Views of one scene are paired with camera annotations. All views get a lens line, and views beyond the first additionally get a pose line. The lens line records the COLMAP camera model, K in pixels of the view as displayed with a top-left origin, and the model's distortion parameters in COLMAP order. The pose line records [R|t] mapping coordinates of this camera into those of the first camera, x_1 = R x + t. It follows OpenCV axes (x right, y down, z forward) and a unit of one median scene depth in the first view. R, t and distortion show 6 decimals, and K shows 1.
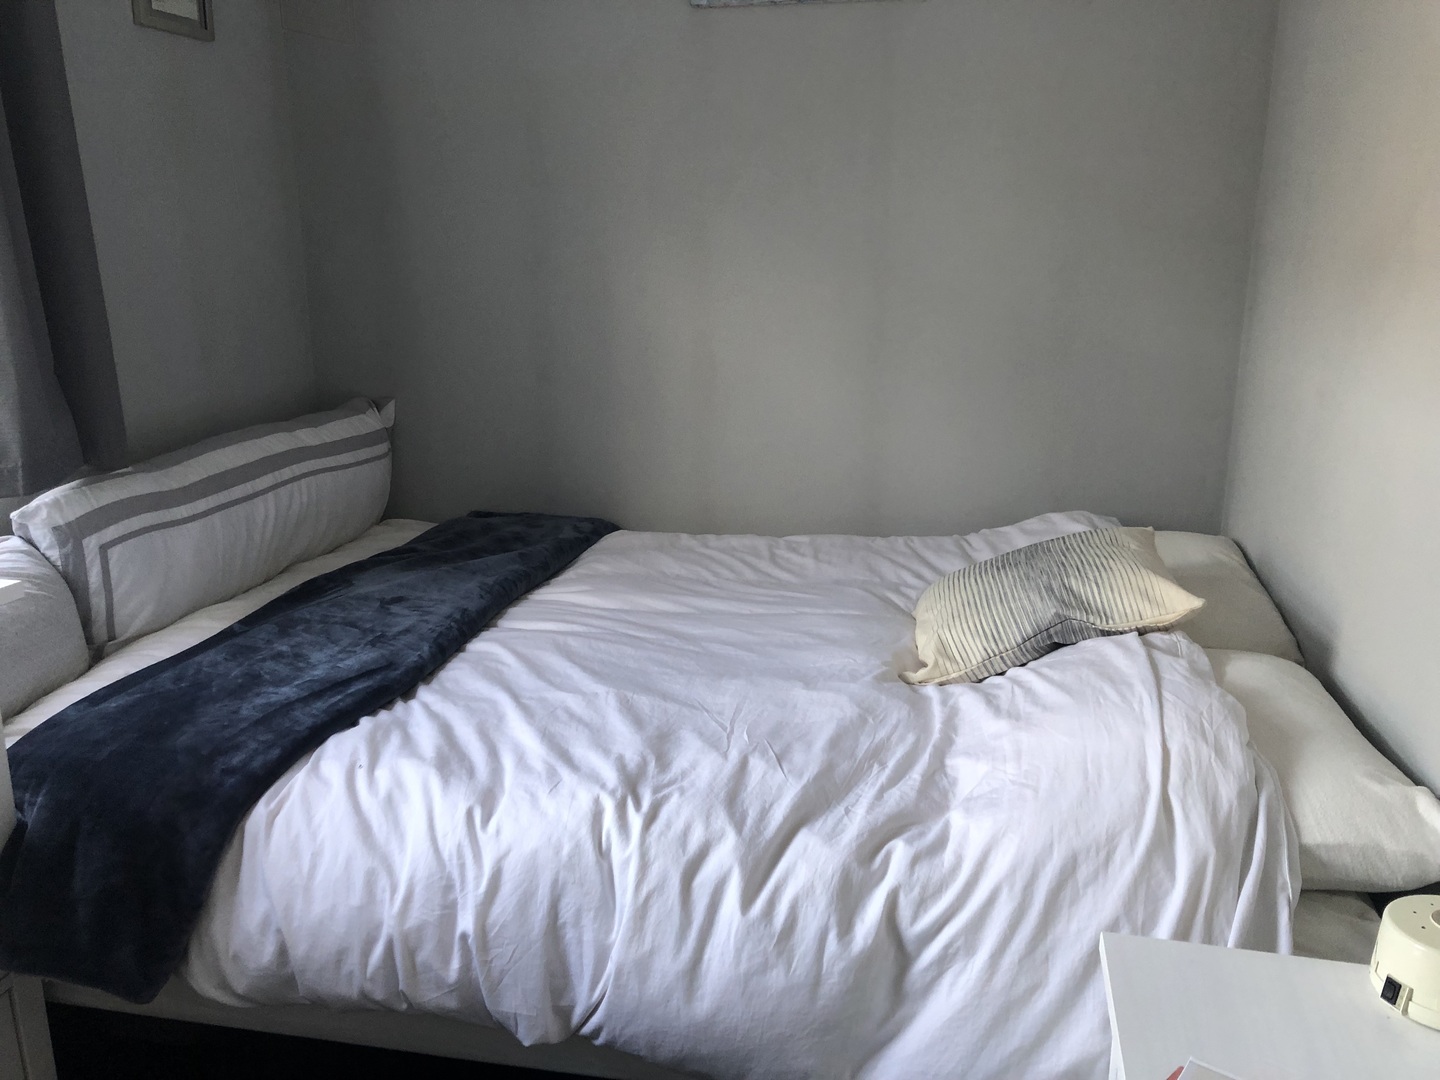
lens RADIAL K [[1176.1, 0, 730.7], [0, 1176.1, 542.5], [0, 0, 1]] dist [0.033996, -0.034530]
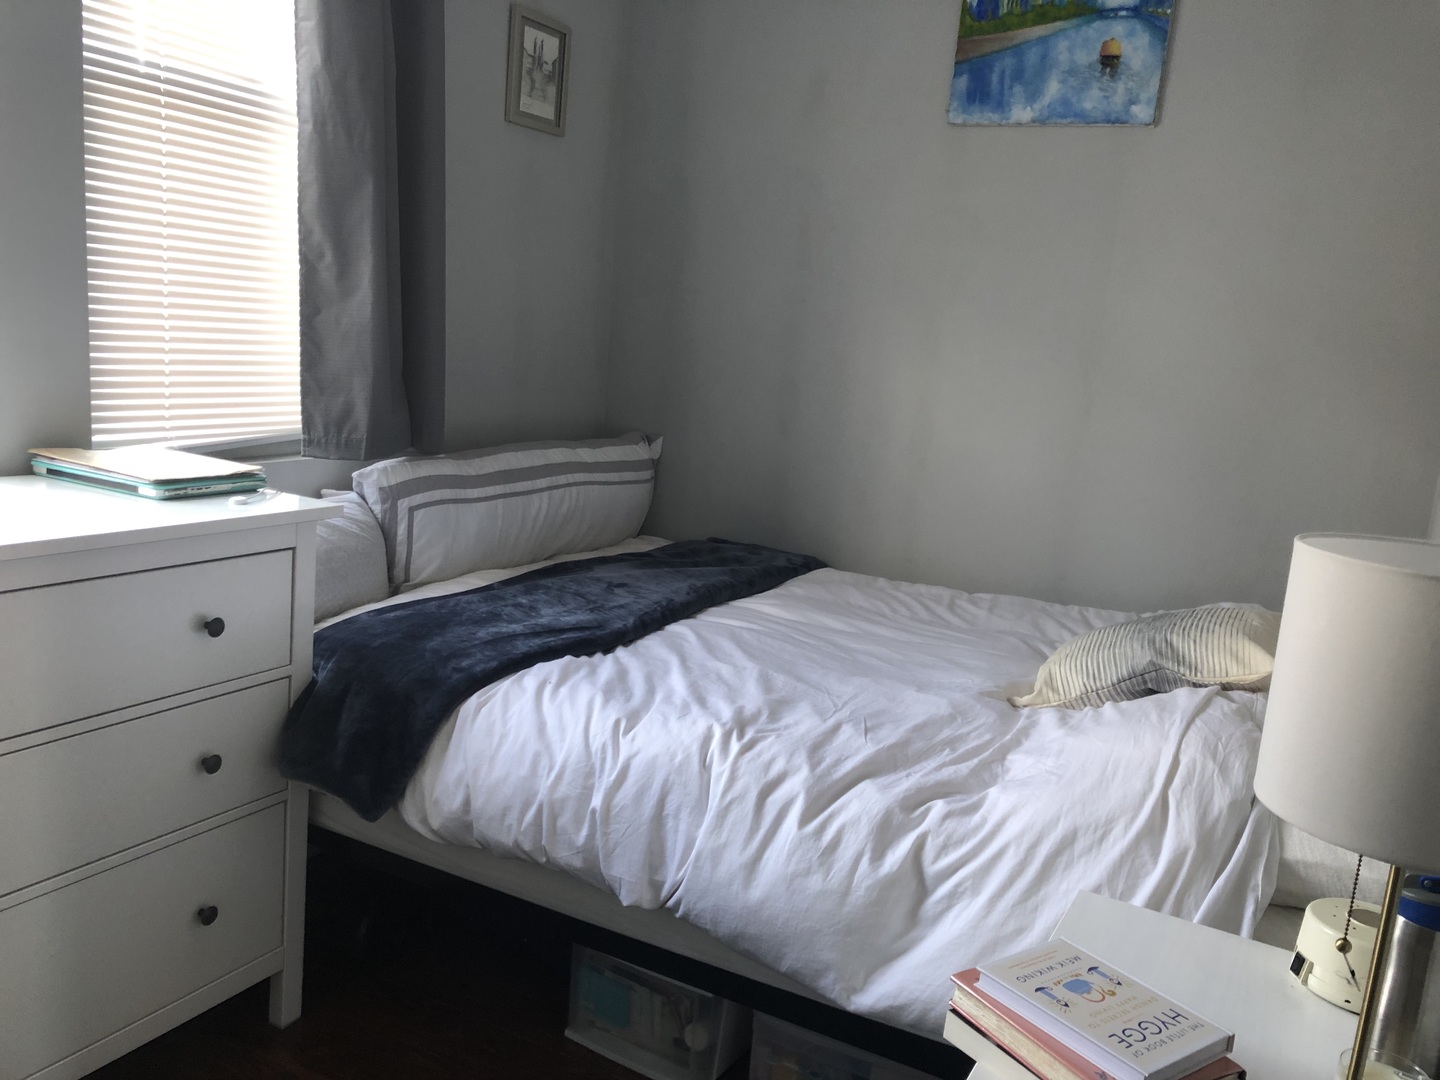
lens RADIAL K [[1176.1, 0, 731.2], [0, 1176.1, 526.3], [0, 0, 1]] dist [0.033996, -0.034530]
pose [[0.958866, 0.128167, -0.253276, 0.189901], [-0.150553, 0.986049, -0.070995, 0.086402], [0.240643, 0.106206, 0.964786, -0.224757]]
